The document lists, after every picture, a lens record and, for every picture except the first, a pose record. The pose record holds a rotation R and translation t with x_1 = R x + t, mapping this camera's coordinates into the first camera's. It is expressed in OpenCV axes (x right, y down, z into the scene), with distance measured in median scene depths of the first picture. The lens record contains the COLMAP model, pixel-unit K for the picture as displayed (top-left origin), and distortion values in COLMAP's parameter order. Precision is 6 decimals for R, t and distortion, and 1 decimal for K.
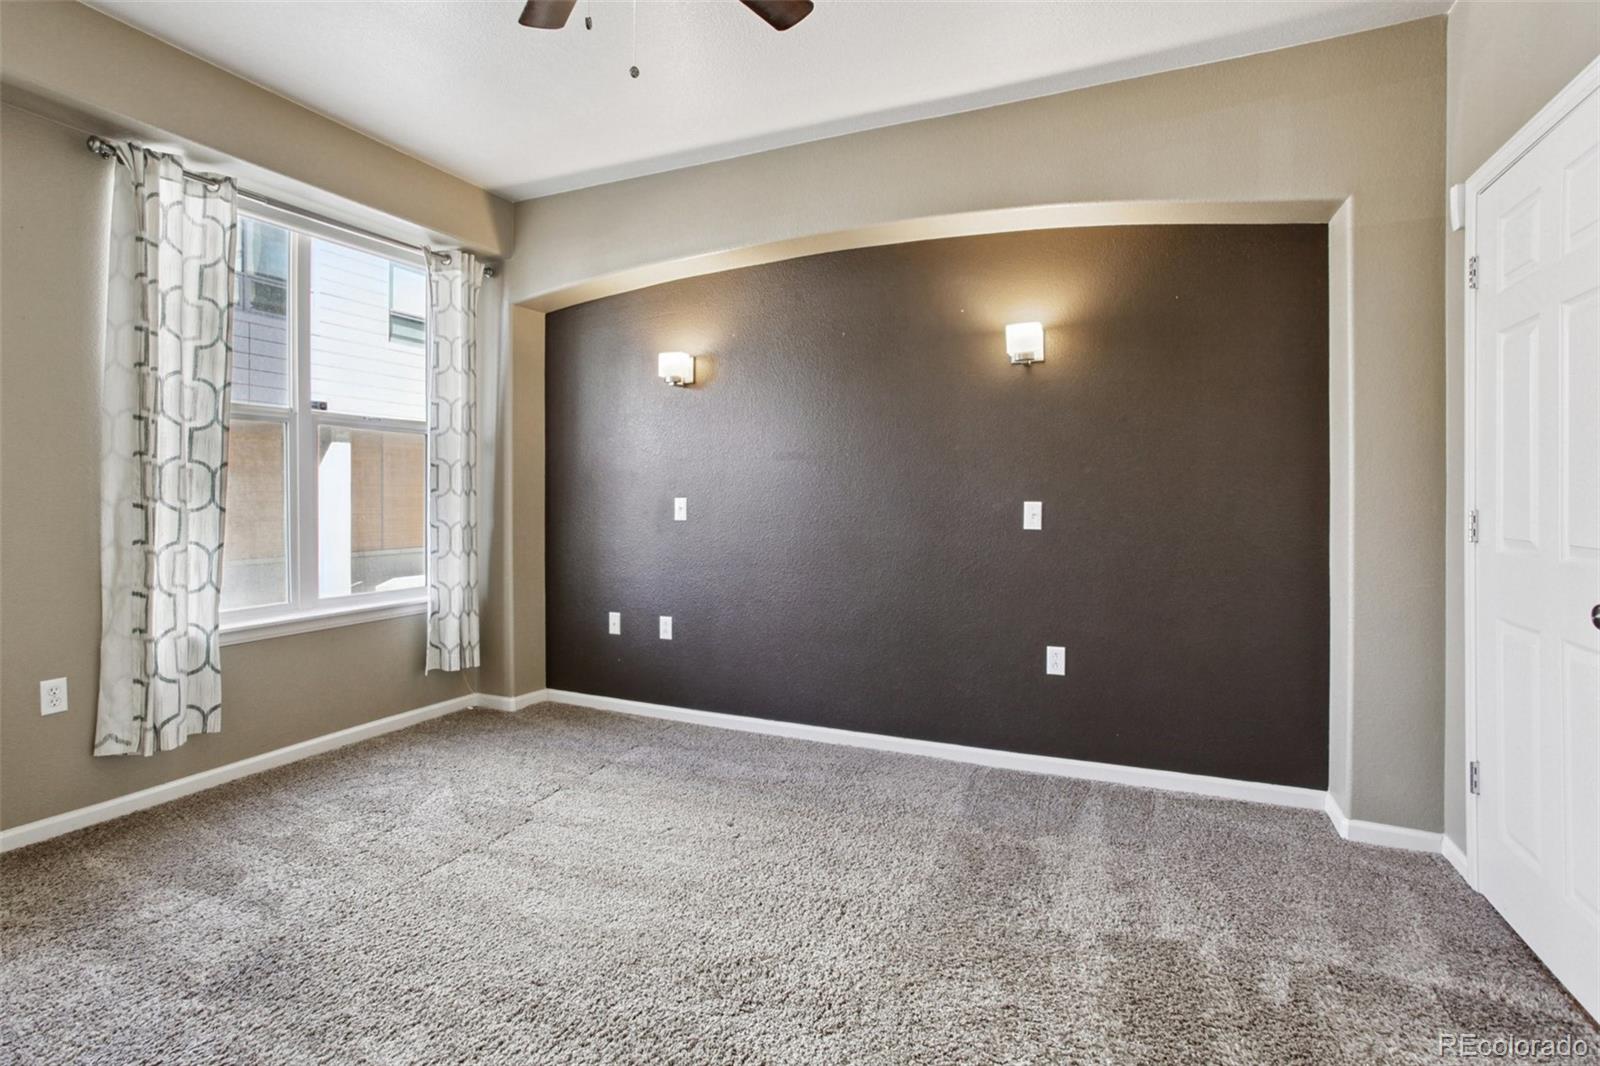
lens RADIAL K [[797.8, 0, 790.2], [0, 797.8, 516.9], [0, 0, 1]] dist [-0.066158, 0.045265]
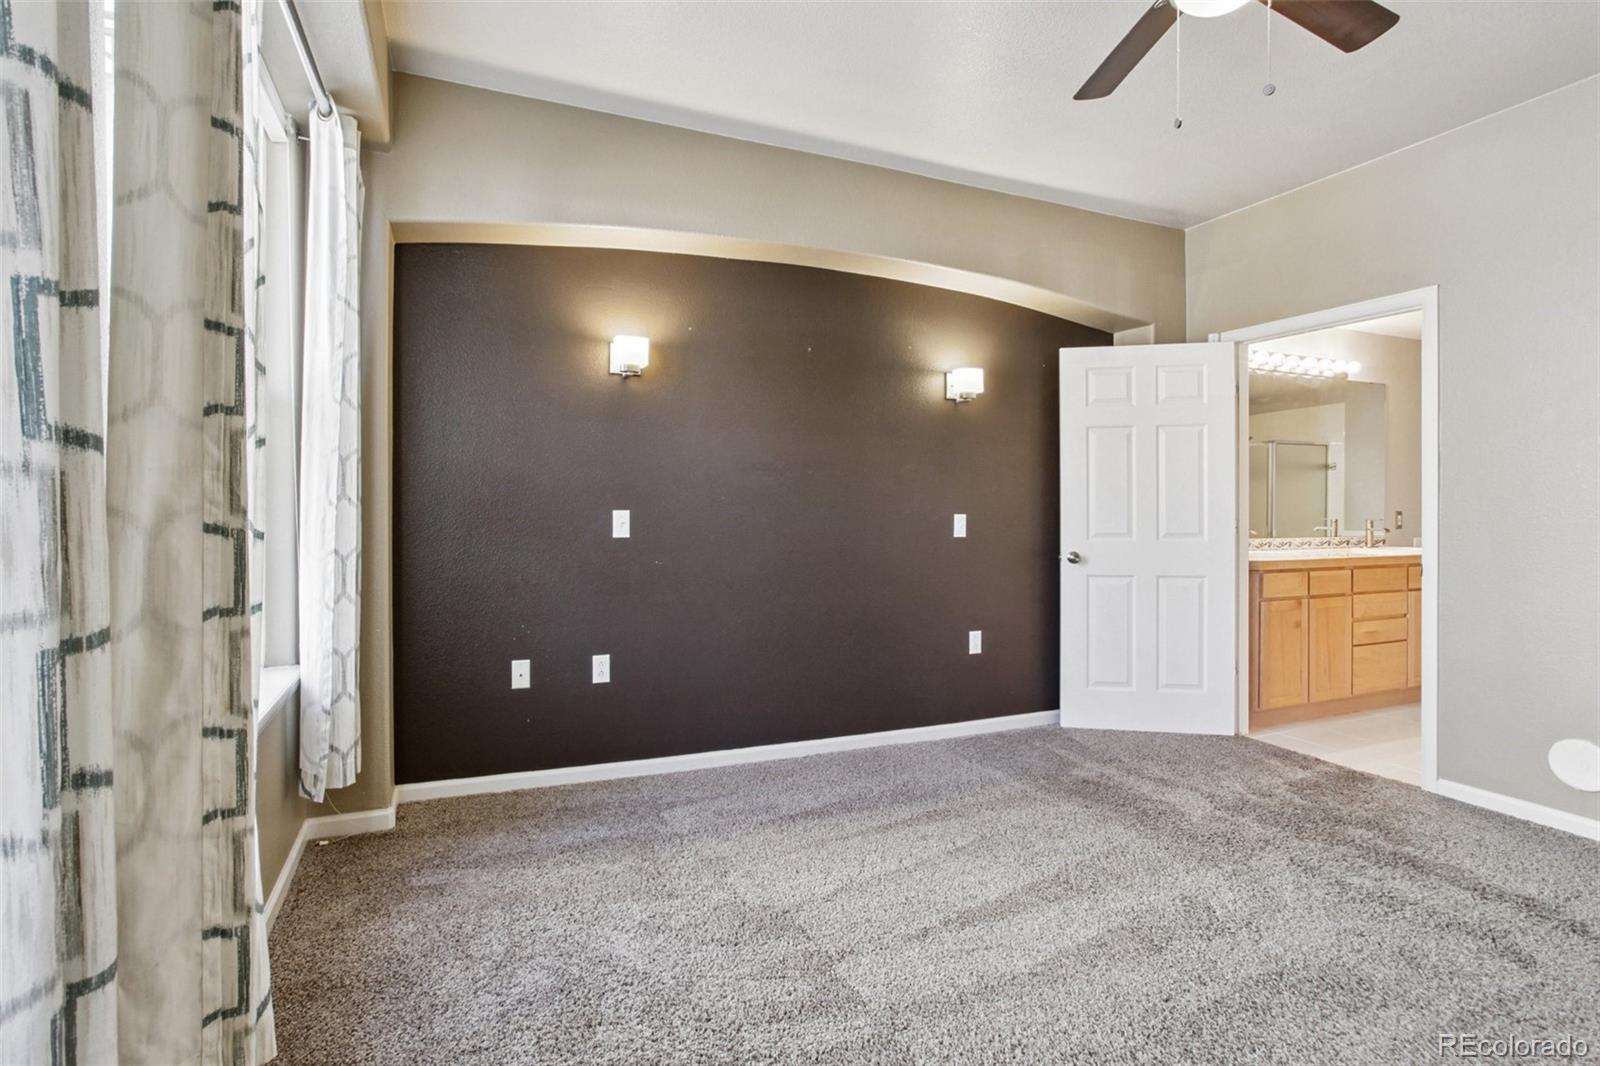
lens RADIAL K [[798.7, 0, 801.5], [0, 798.7, 510.5], [0, 0, 1]] dist [-0.013617, 0.000349]
pose [[0.655962, 0.002149, 0.754791, -0.846873], [0.009569, 0.999892, -0.011162, -0.014778], [-0.754733, 0.014544, 0.655870, 0.406405]]
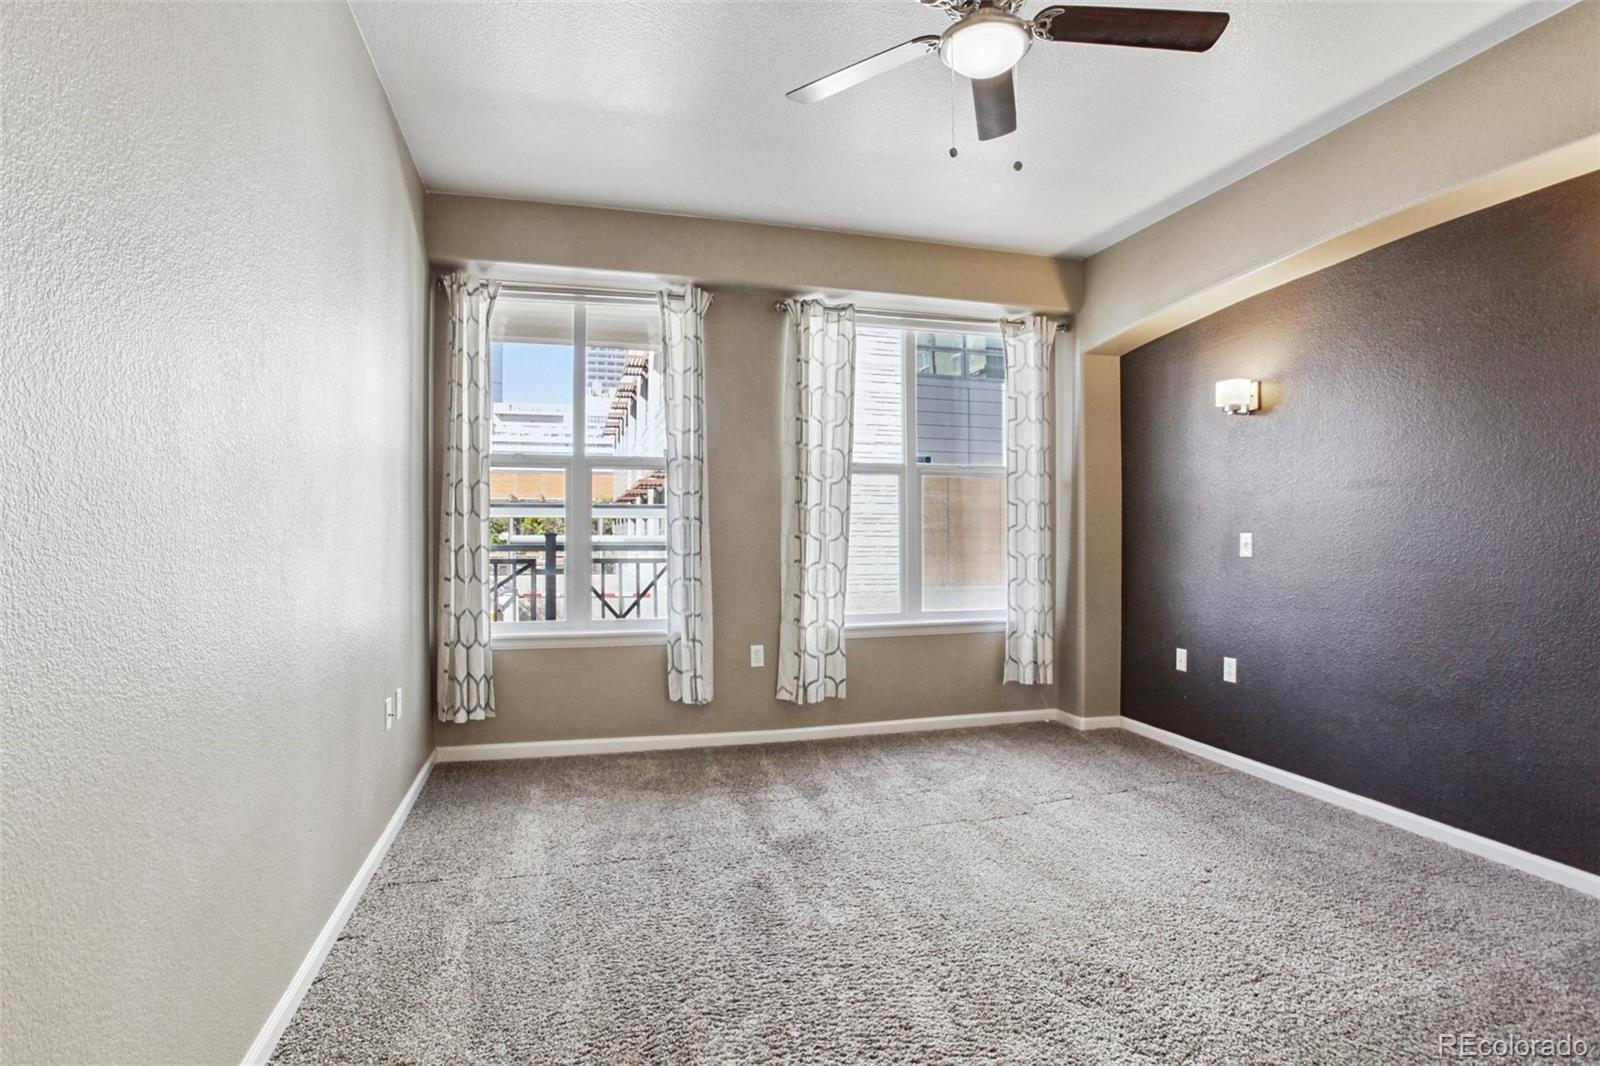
lens RADIAL K [[798.2, 0, 796.3], [0, 798.2, 555.1], [0, 0, 1]] dist [-0.050007, 0.029737]
pose [[0.654691, 0.020642, -0.755615, 0.280635], [-0.019765, 0.999753, 0.010186, 0.004543], [0.755639, 0.008266, 0.654937, -0.009456]]
